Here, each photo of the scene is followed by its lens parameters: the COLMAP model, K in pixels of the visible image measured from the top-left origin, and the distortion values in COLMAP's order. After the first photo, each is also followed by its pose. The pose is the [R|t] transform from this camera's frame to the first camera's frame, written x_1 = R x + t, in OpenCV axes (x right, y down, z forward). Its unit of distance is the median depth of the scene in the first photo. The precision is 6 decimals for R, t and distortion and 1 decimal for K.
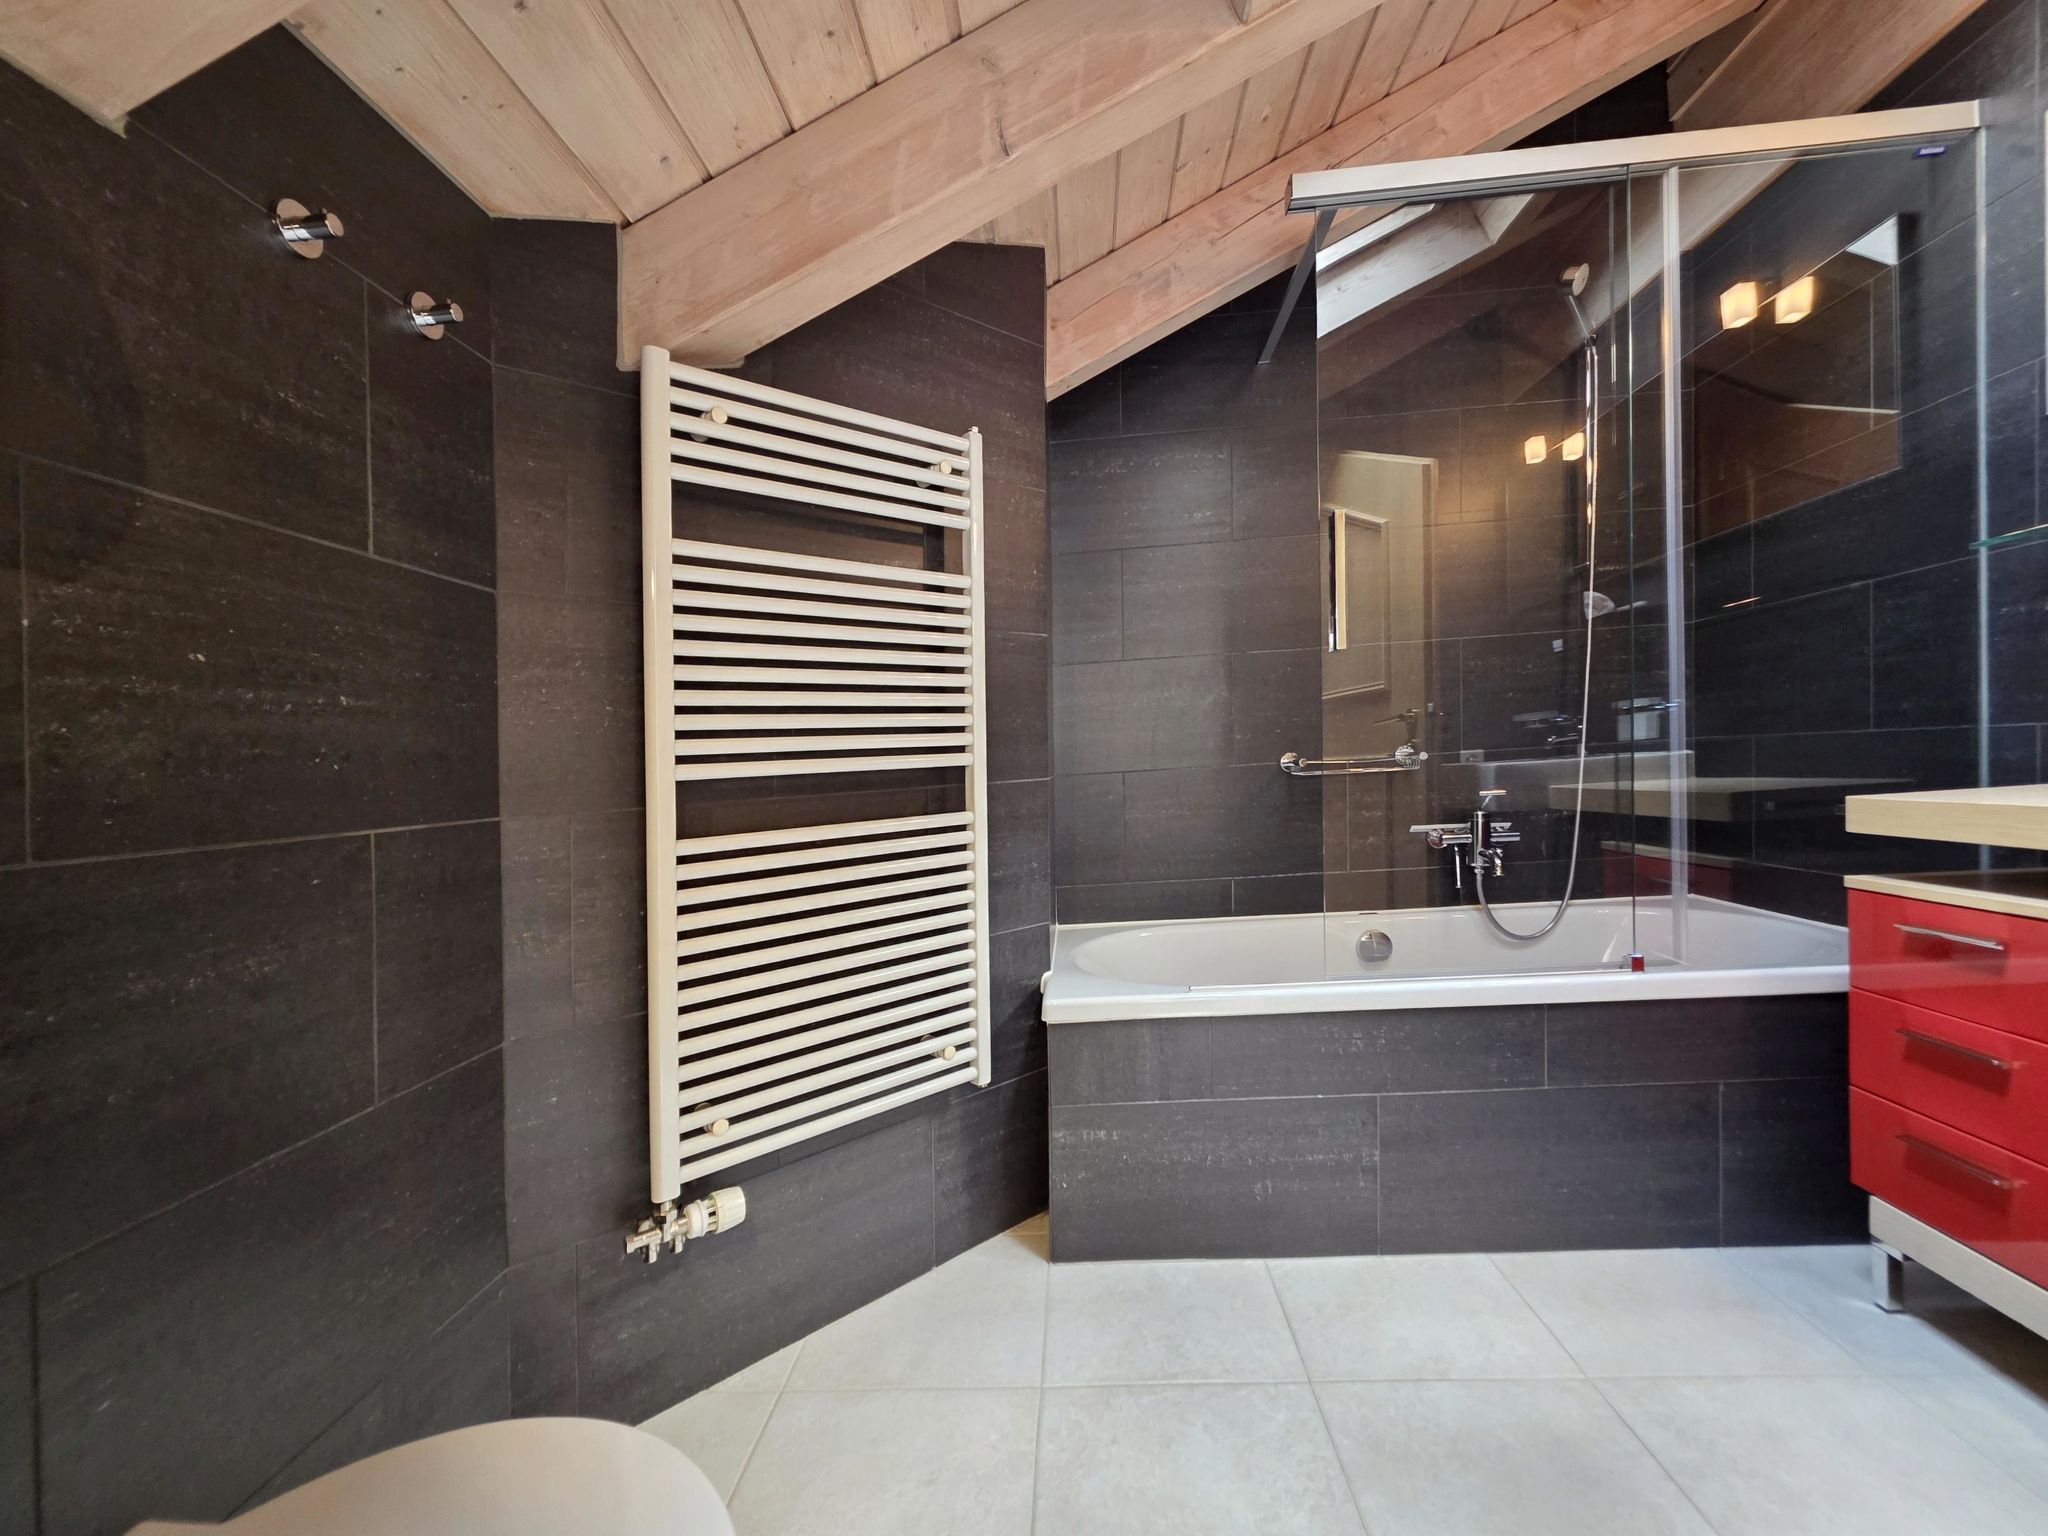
lens RADIAL K [[809.3, 0, 1023.9], [0, 809.3, 806.9], [0, 0, 1]] dist [0.006628, -0.000164]
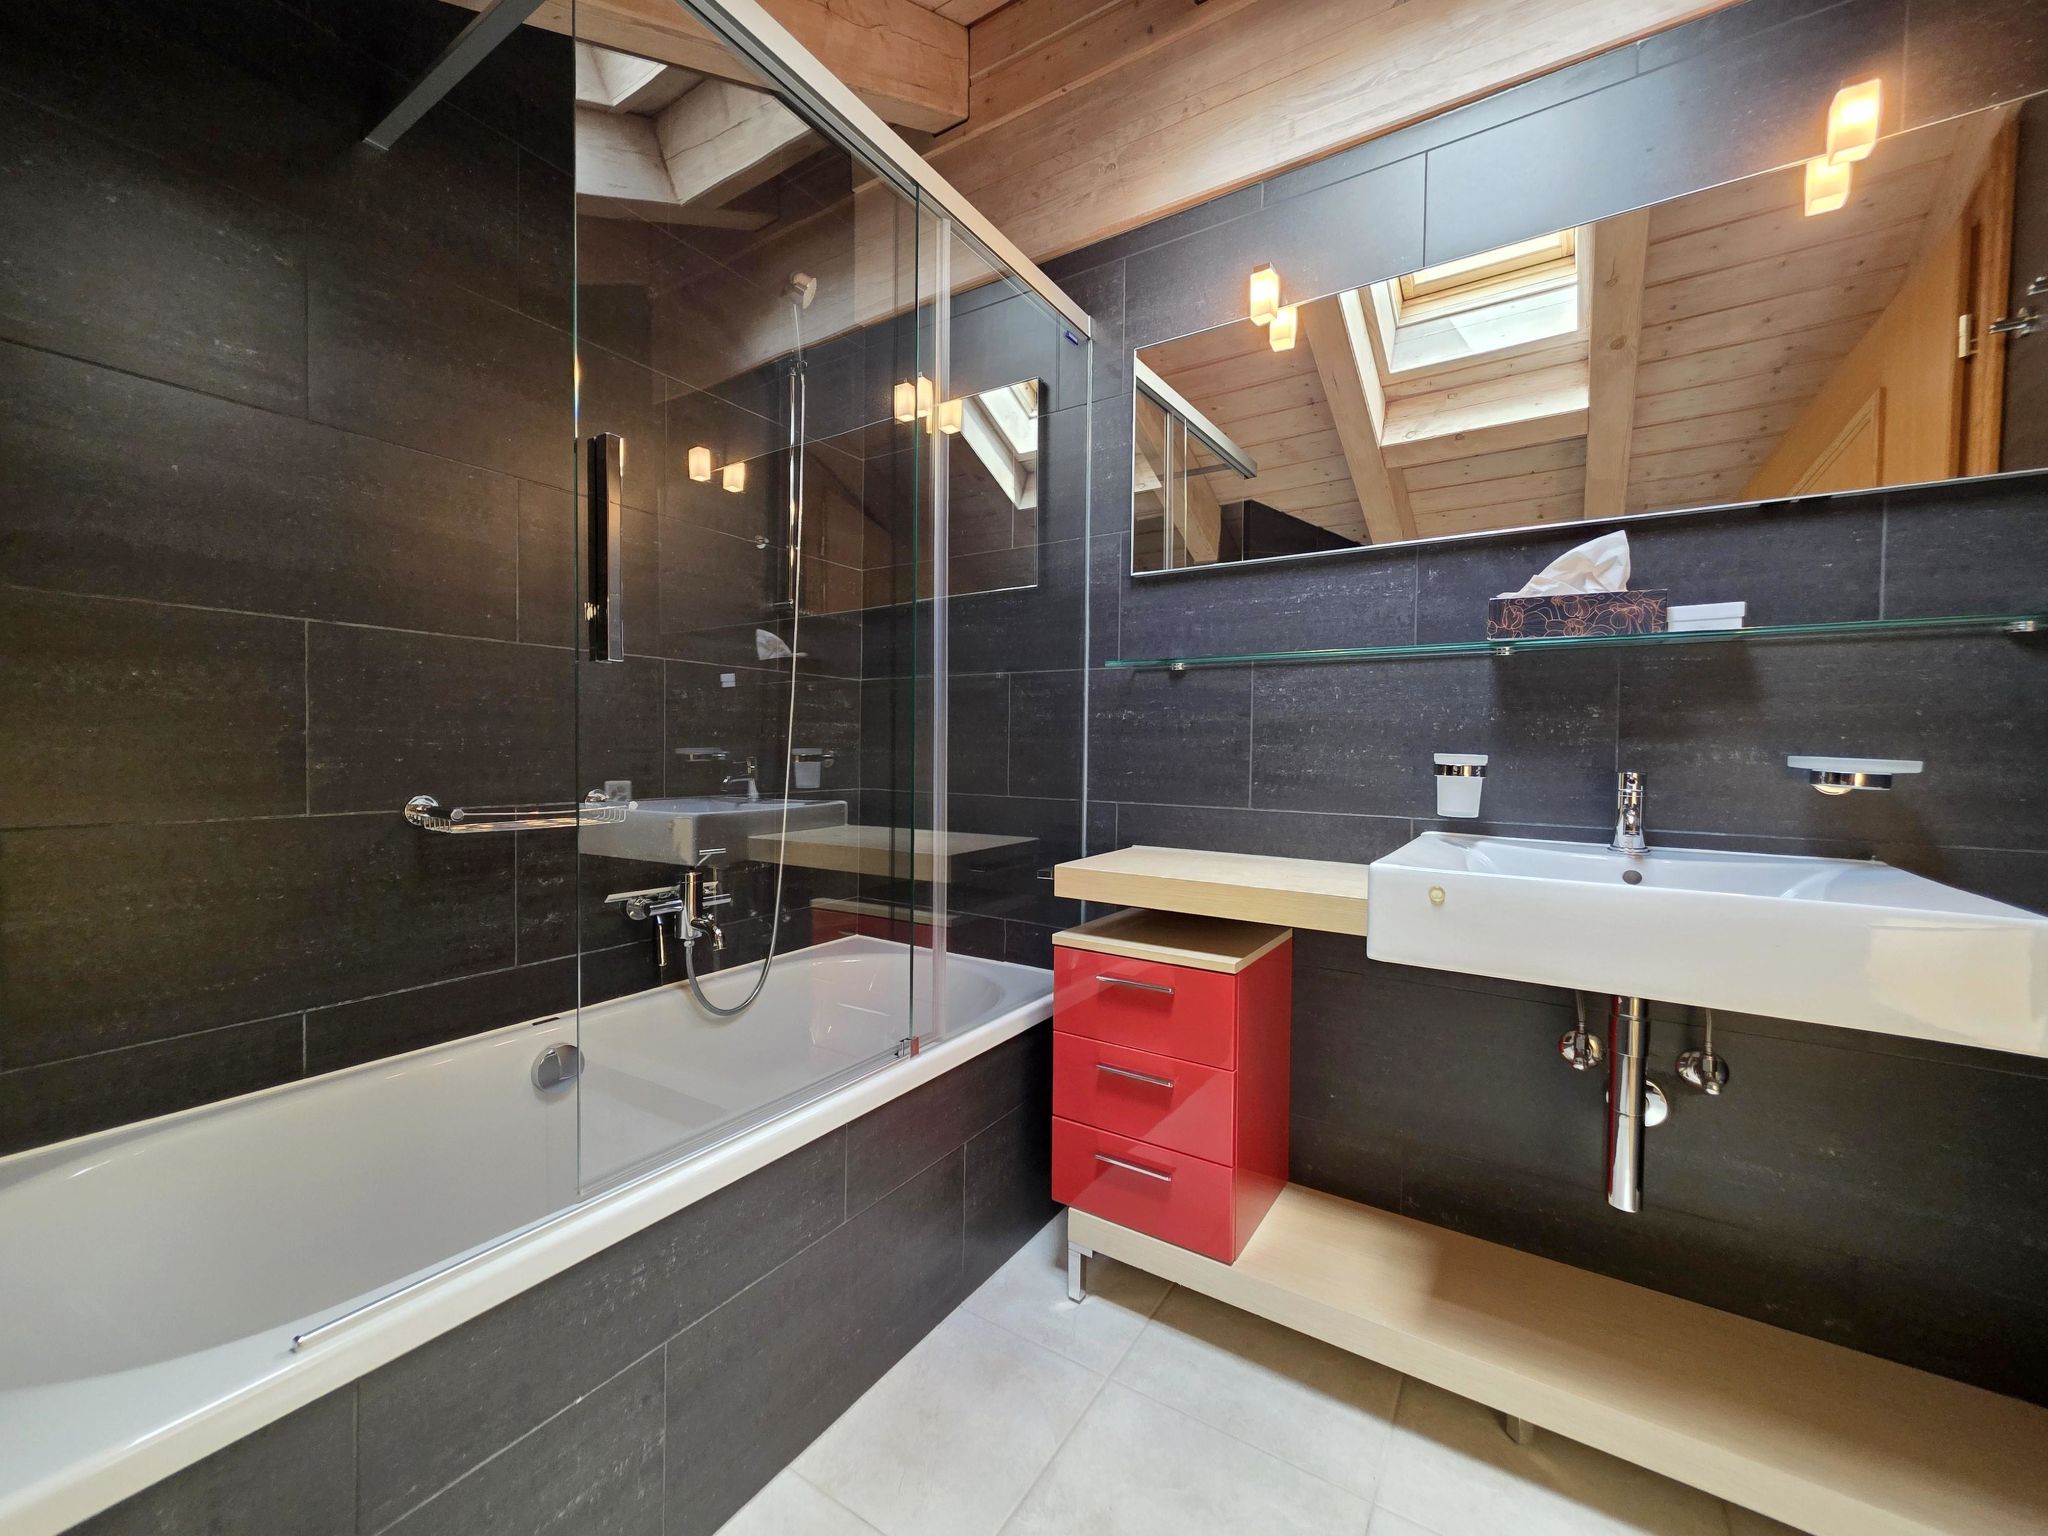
lens RADIAL K [[809.3, 0, 1023.9], [0, 809.3, 806.9], [0, 0, 1]] dist [0.006628, -0.000164]
pose [[0.478317, -0.003942, 0.878178, -0.005415], [0.008040, 0.999968, 0.000110, -0.079021], [-0.878150, 0.007008, 0.478334, 0.411314]]
